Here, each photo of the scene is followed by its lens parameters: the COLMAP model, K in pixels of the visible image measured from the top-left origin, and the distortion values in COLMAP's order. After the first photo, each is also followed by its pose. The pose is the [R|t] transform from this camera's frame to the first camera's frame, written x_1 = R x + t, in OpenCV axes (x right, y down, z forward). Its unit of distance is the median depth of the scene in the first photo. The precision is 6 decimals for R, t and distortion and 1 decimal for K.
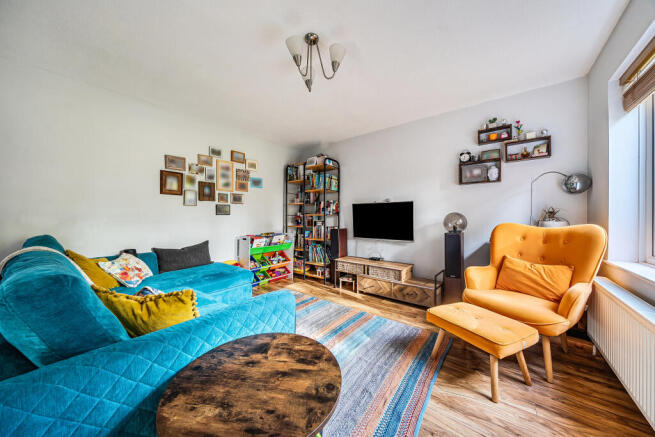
lens RADIAL K [[223.3, 0, 327.5], [0, 223.3, 218.5], [0, 0, 1]] dist [-0.002055, -0.000054]
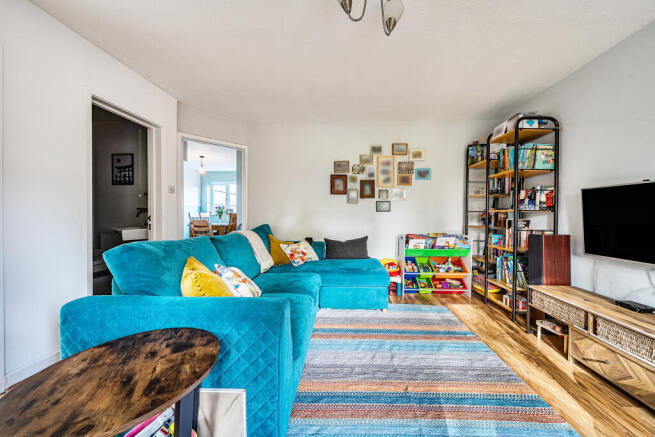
lens RADIAL K [[228.5, 0, 337.8], [0, 228.5, 216.8], [0, 0, 1]] dist [-0.002064, -0.000175]
pose [[0.591778, 0.013366, -0.805990, 0.220424], [-0.009665, 0.999908, 0.009485, -0.000329], [0.806043, 0.002177, 0.591853, 0.235489]]
